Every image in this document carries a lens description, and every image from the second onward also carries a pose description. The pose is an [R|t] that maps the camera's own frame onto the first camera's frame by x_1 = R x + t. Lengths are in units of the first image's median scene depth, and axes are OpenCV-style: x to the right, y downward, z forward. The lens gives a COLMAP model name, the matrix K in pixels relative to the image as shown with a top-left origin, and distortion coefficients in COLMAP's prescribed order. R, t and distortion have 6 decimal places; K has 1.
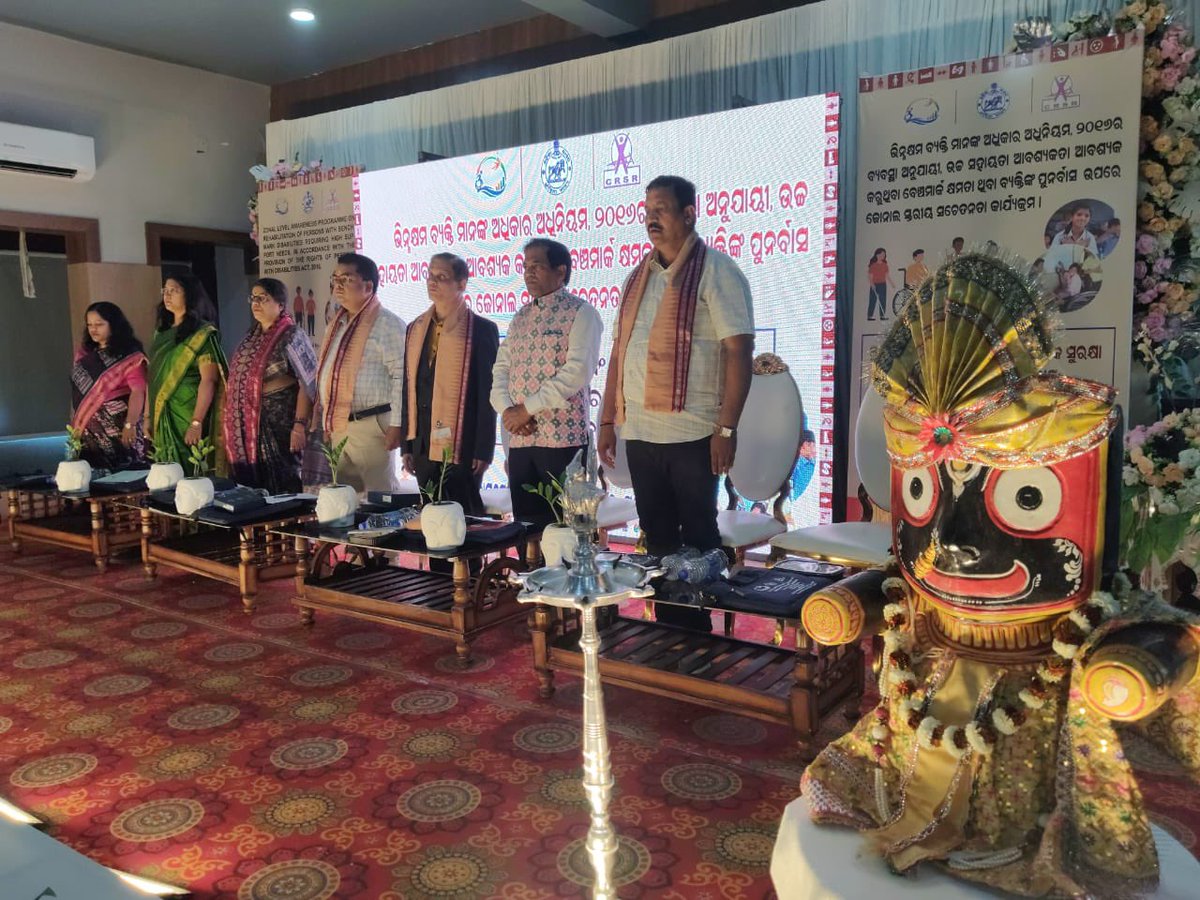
lens RADIAL K [[961.8, 0, 596.1], [0, 961.8, 455.4], [0, 0, 1]] dist [0.041929, -0.087425]
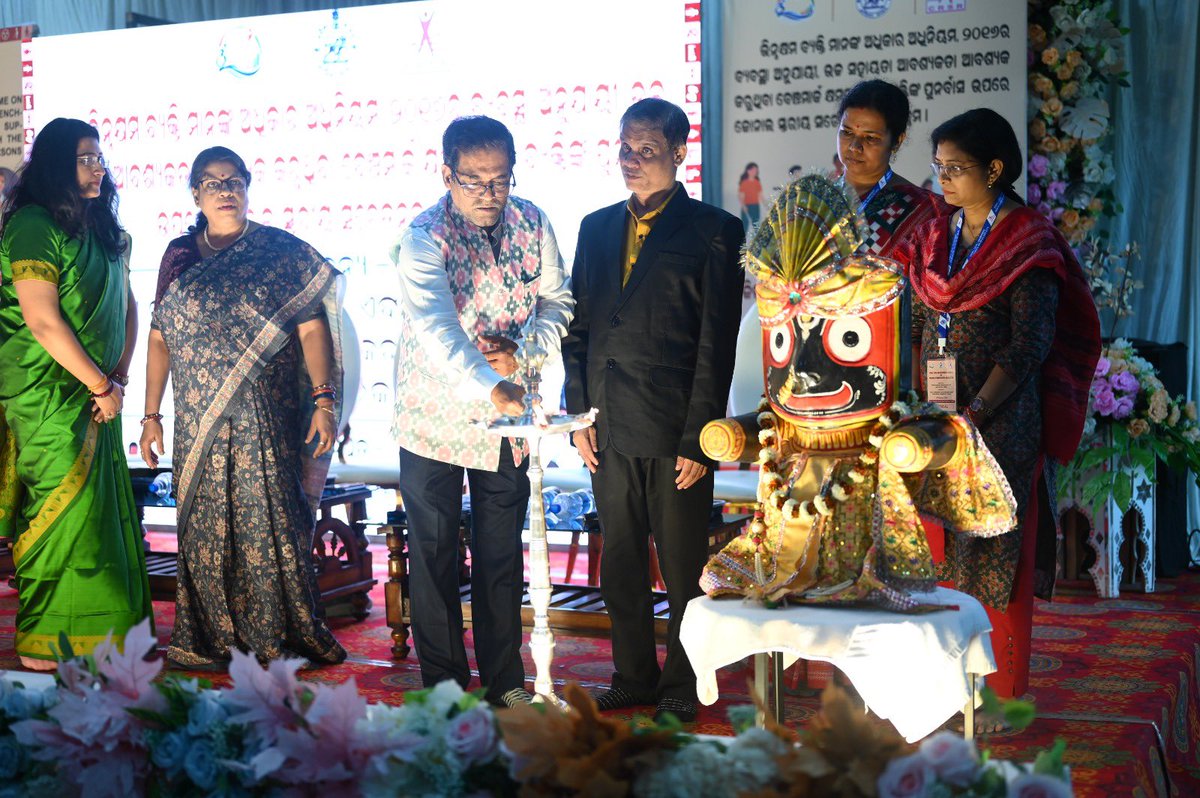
lens RADIAL K [[1745.4, 0, 602.6], [0, 1745.4, 401.0], [0, 0, 1]] dist [-0.005888, 0.000000]
pose [[0.980706, -0.002732, 0.195469, -0.141770], [0.015858, 0.997719, -0.065615, 0.097803], [-0.194844, 0.067449, 0.978512, -0.486357]]
